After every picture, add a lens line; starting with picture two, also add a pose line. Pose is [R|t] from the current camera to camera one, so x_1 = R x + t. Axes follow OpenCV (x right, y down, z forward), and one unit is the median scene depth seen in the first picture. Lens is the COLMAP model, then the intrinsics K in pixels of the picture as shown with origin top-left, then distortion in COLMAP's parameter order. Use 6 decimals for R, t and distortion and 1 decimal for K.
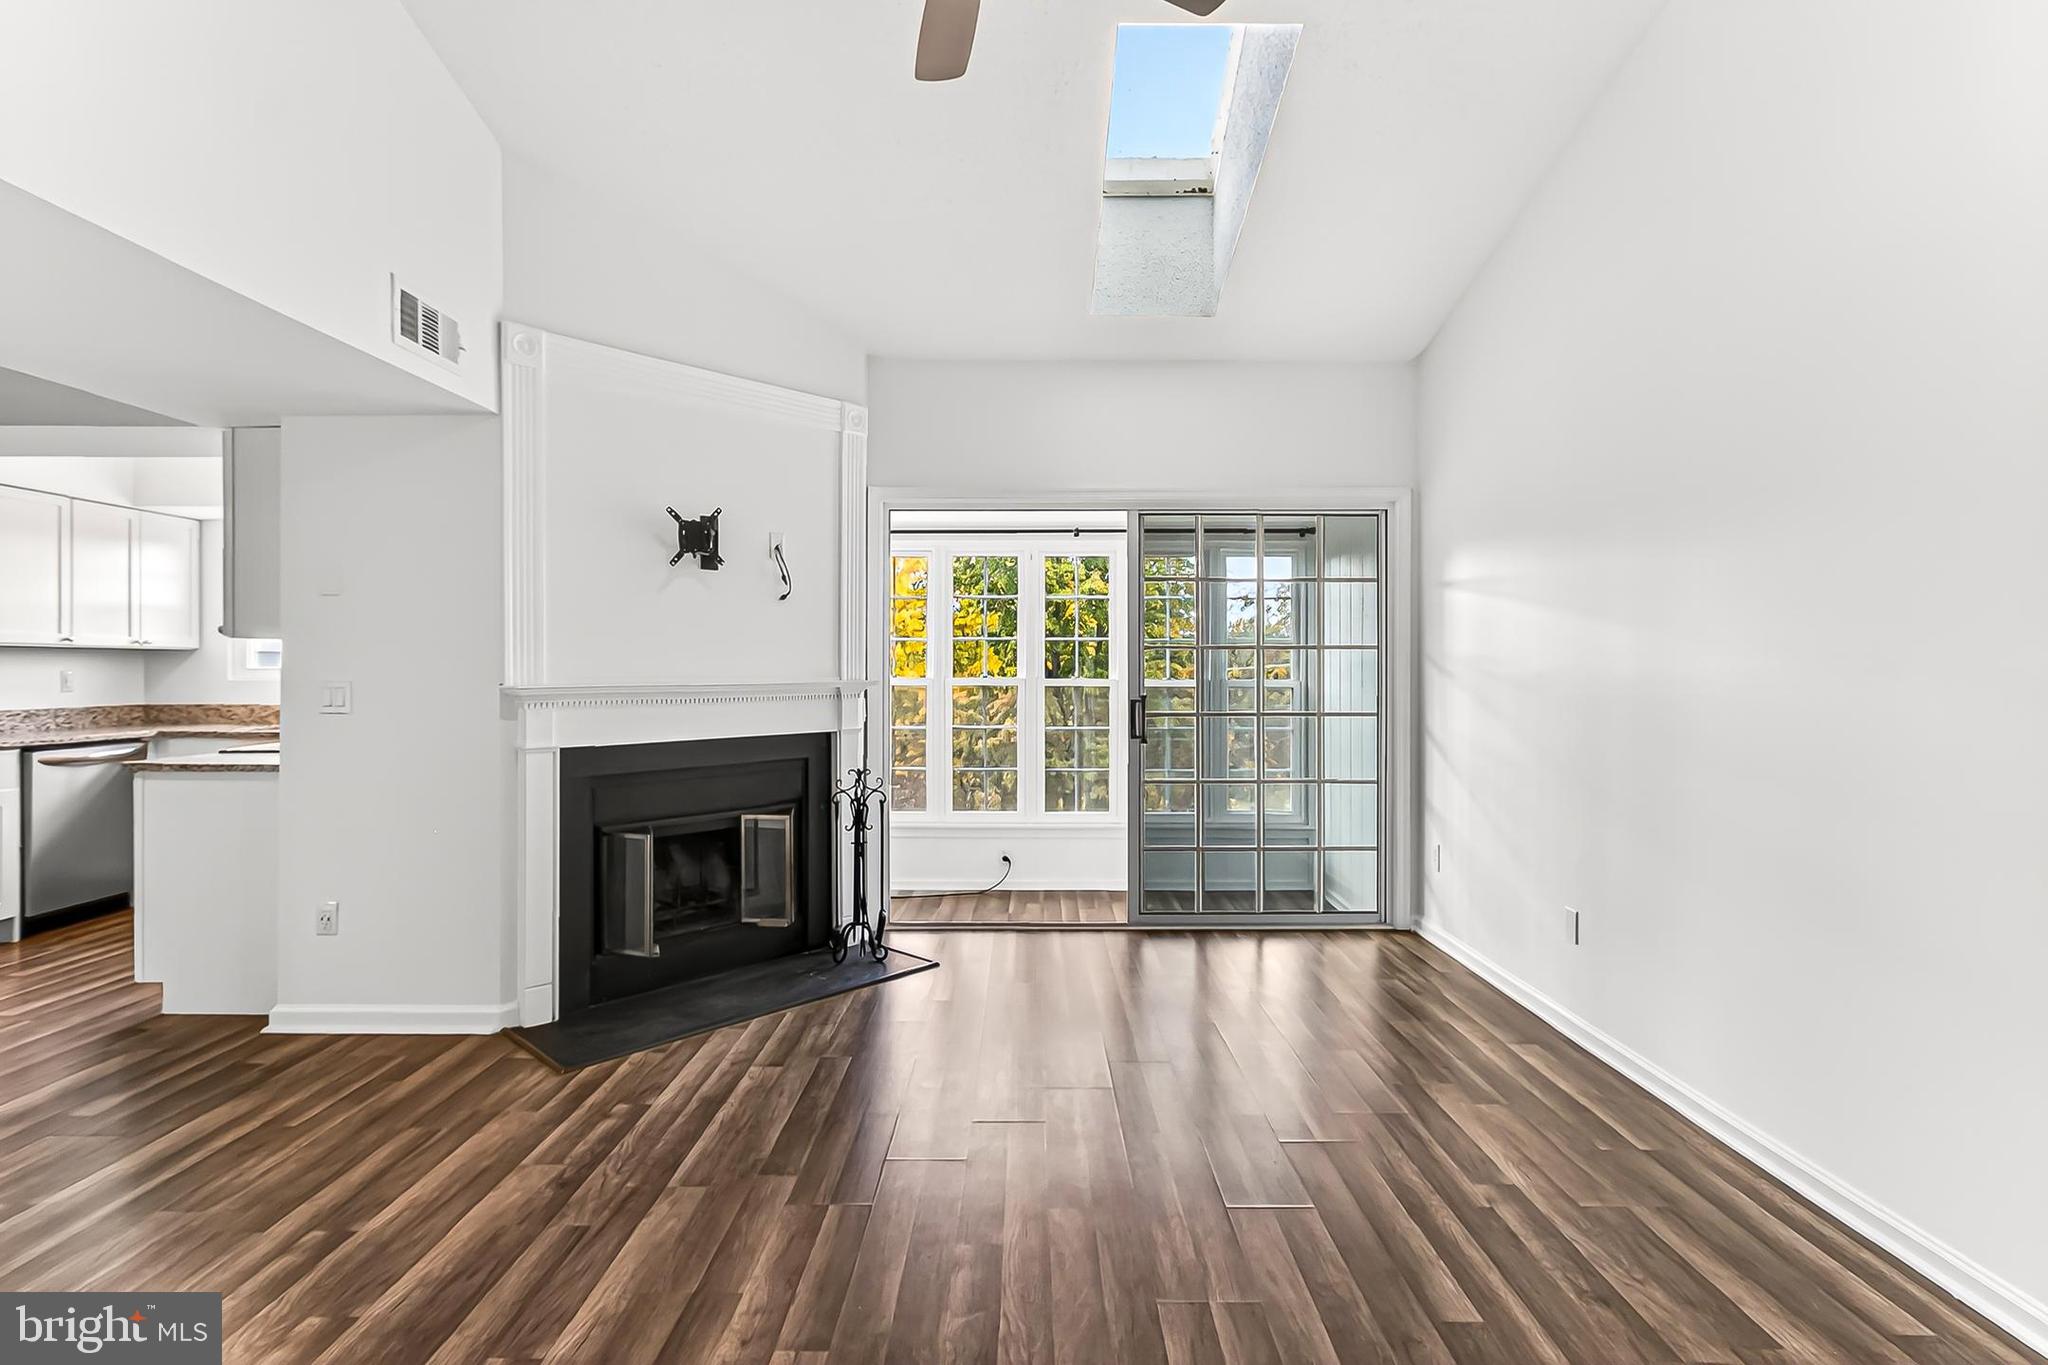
lens RADIAL K [[992.0, 0, 1016.9], [0, 992.0, 673.3], [0, 0, 1]] dist [0.000791, 0.003419]
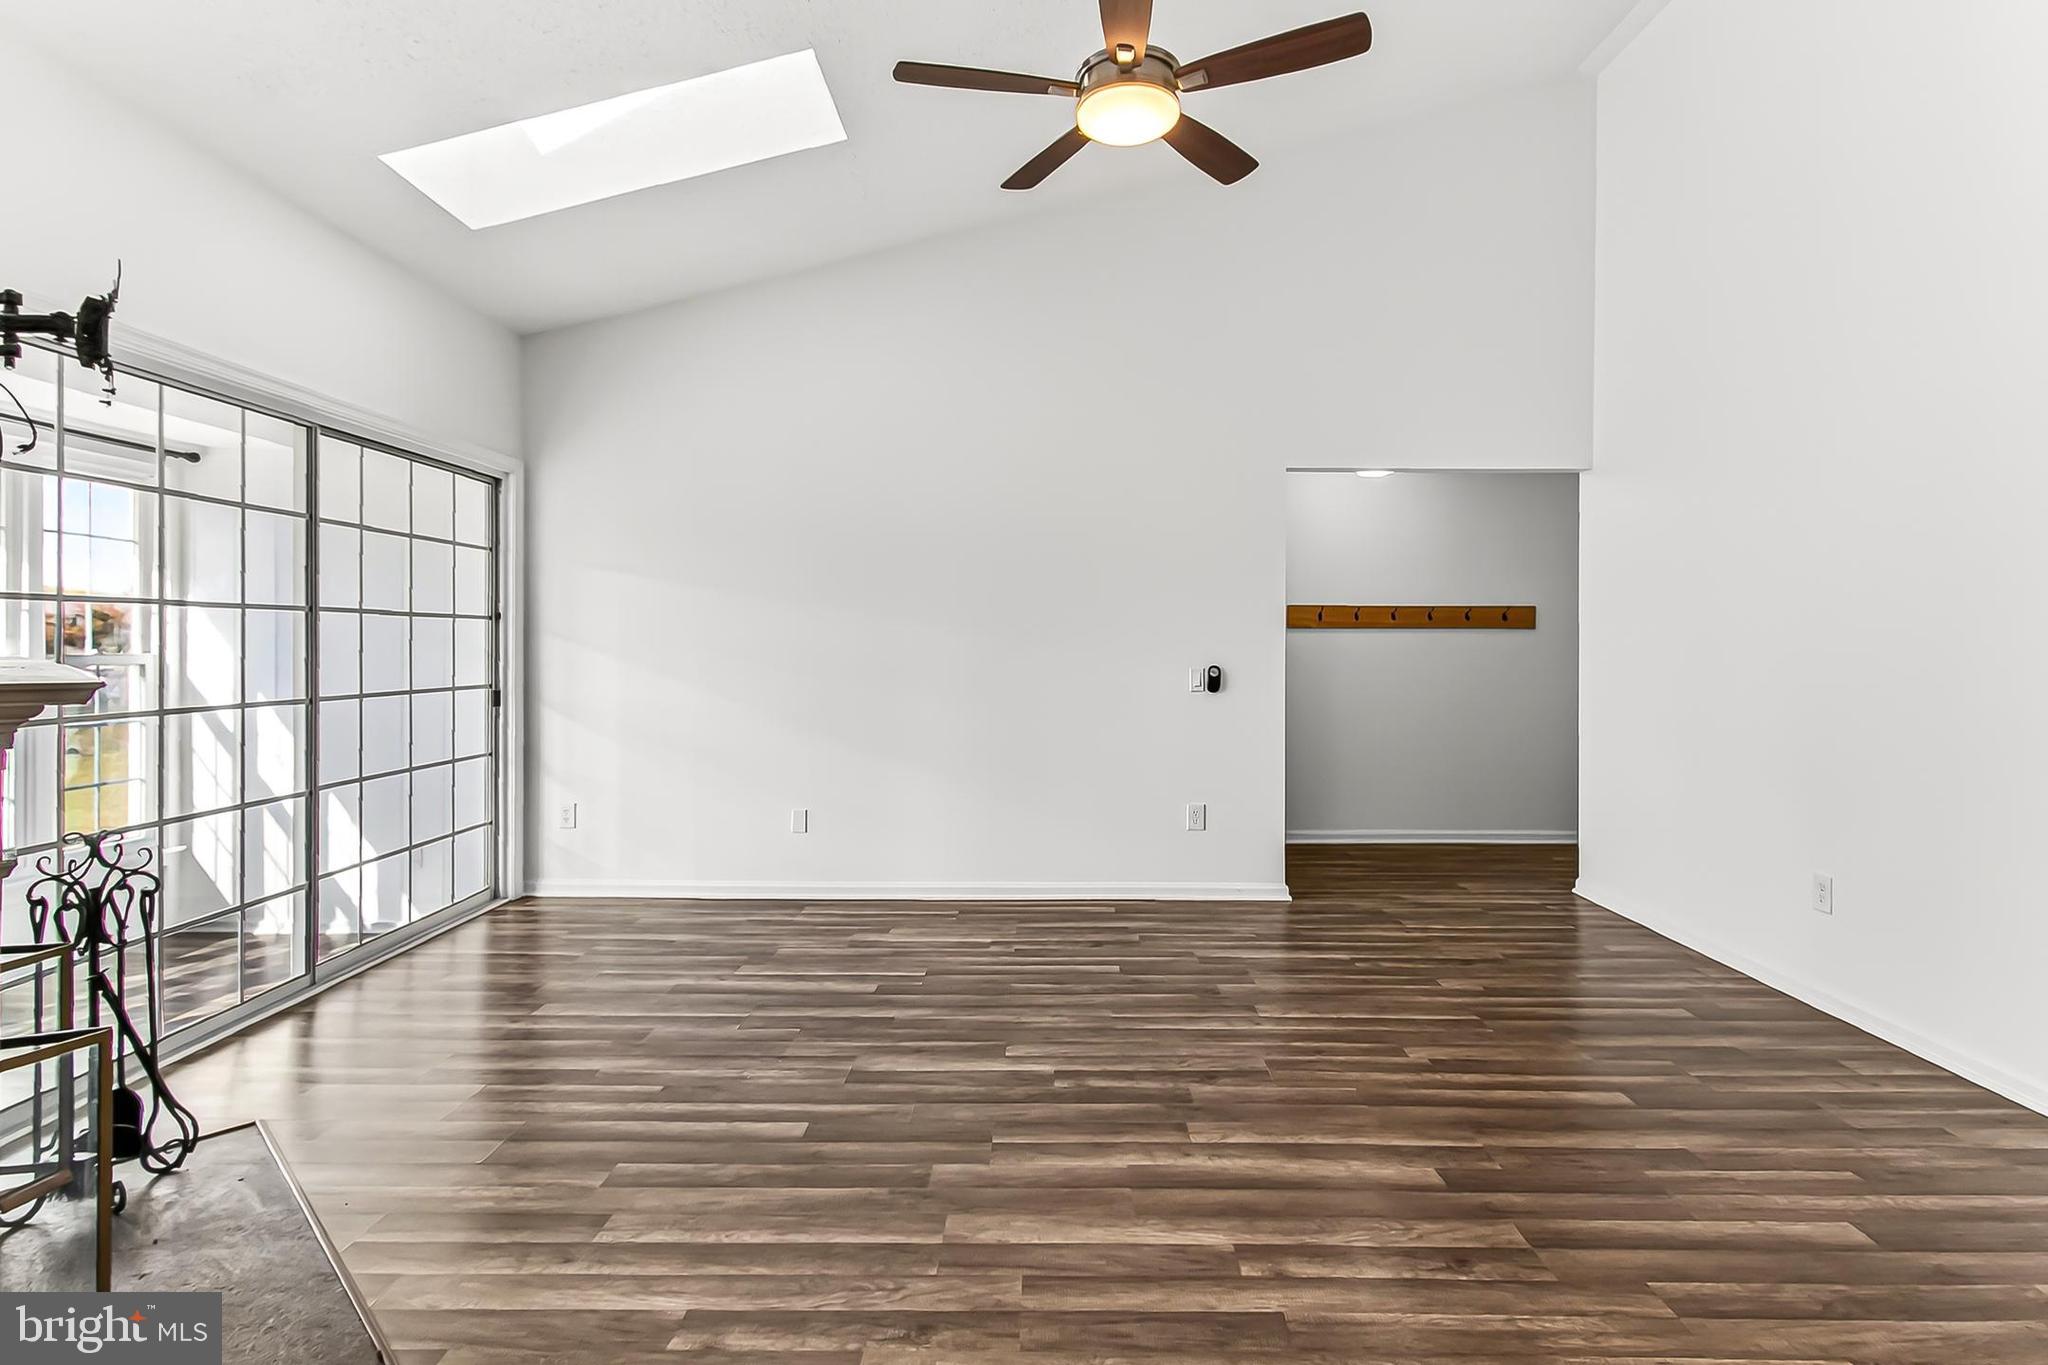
lens RADIAL K [[992.0, 0, 1048.3], [0, 992.0, 648.5], [0, 0, 1]] dist [0.000791, 0.003419]
pose [[-0.015880, -0.003715, 0.999867, -0.818408], [0.001266, 0.999992, 0.003736, 0.001508], [-0.999873, 0.001325, -0.015875, 0.625523]]
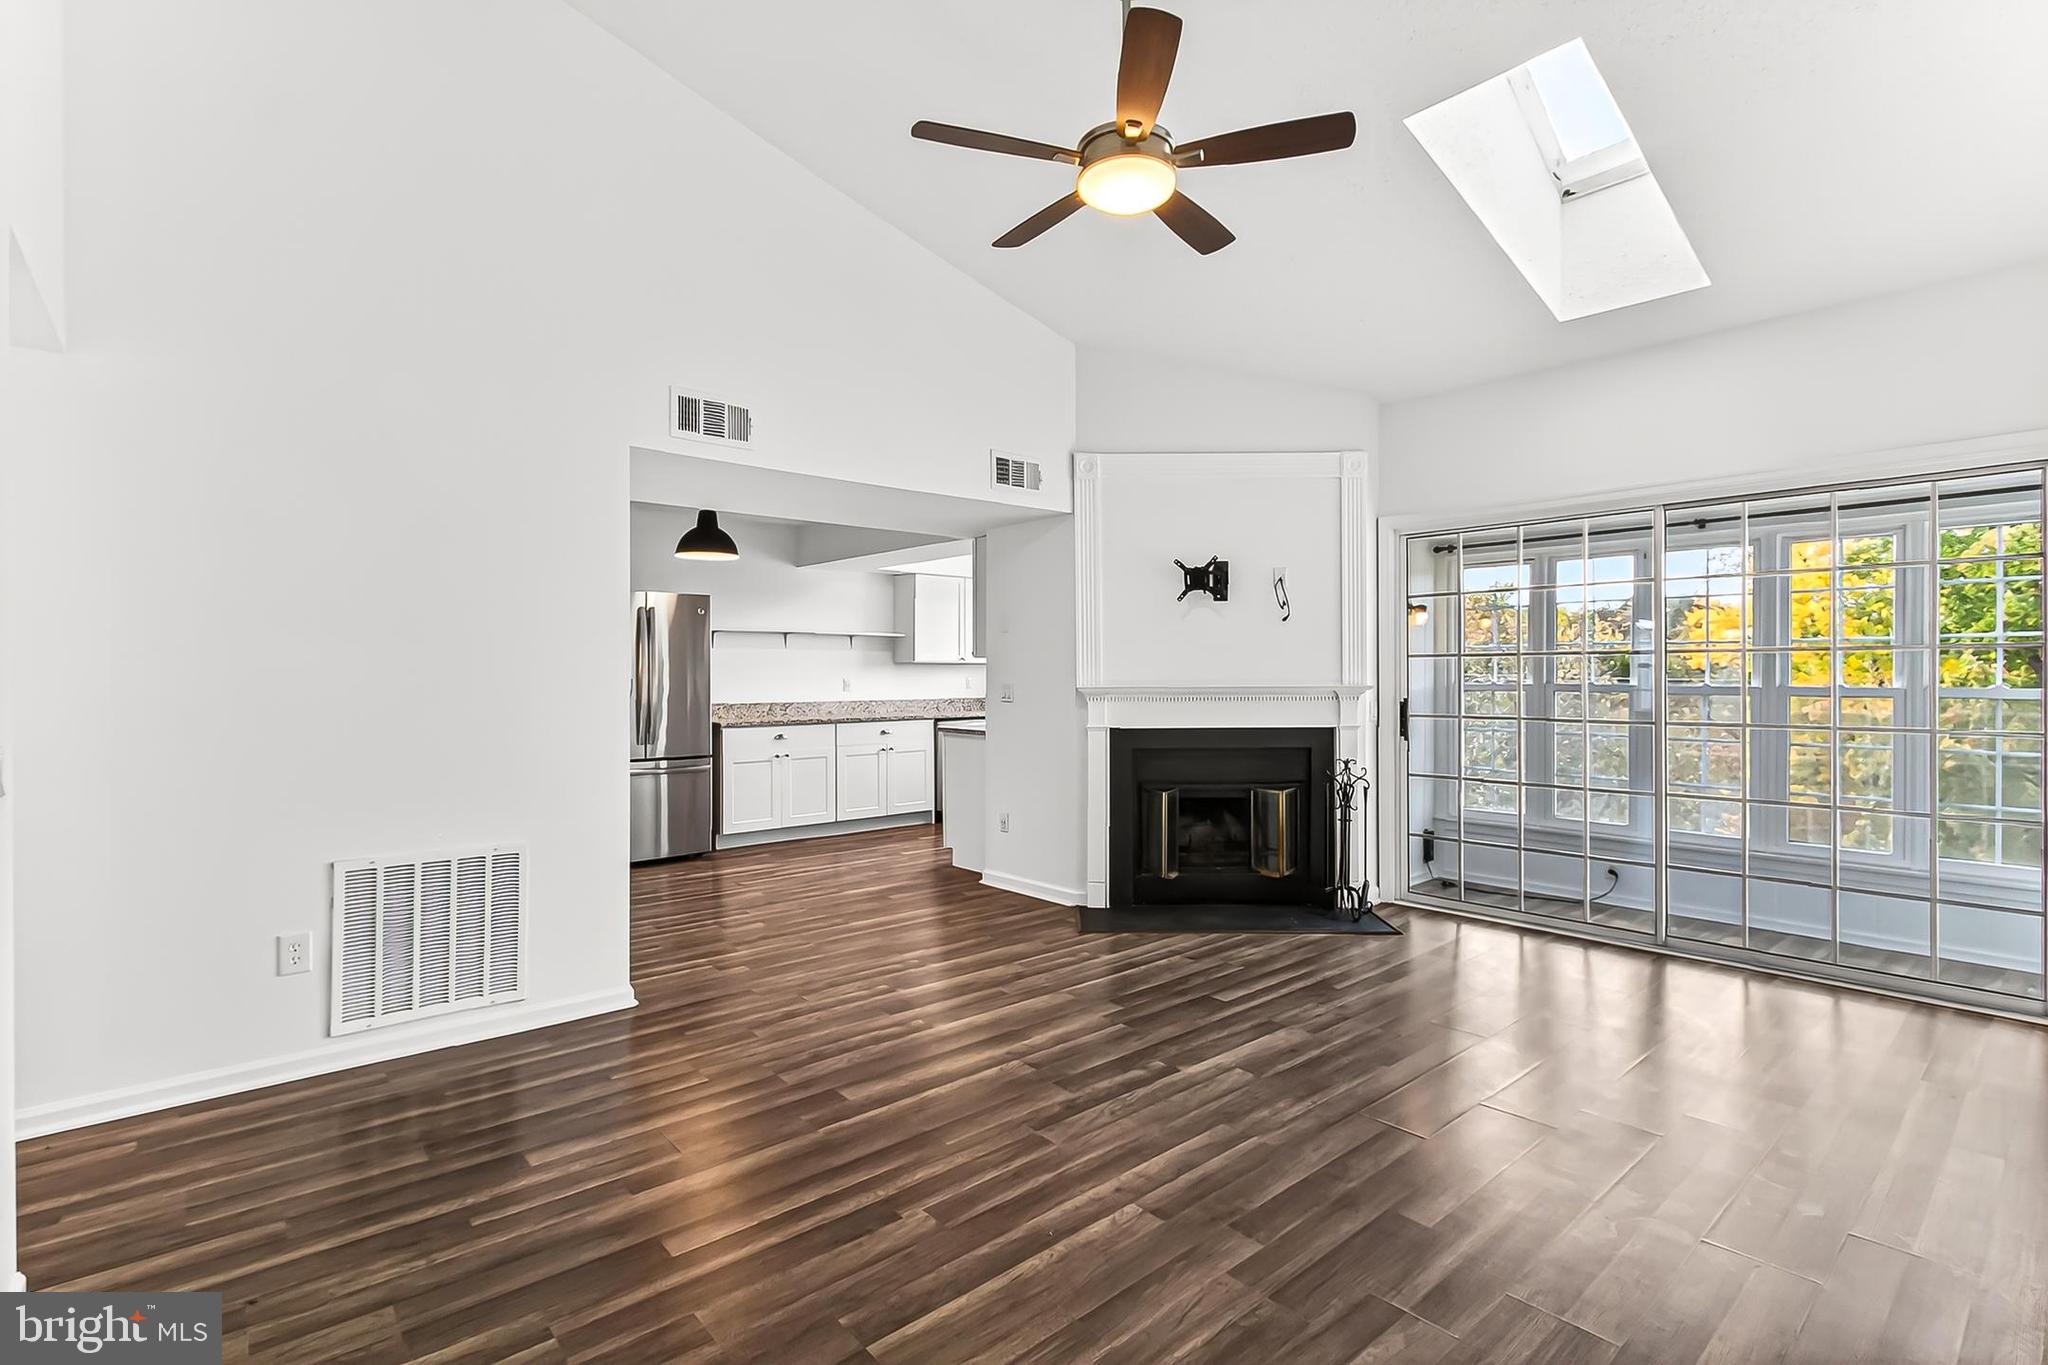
lens RADIAL K [[951.4, 0, 1010.6], [0, 951.4, 686.7], [0, 0, 1]] dist [-0.002890, 0.005835]
pose [[0.657514, 0.006750, -0.753412, 0.526564], [-0.000727, 0.999965, 0.008324, 0.000859], [0.753442, -0.004926, 0.657496, -0.062014]]
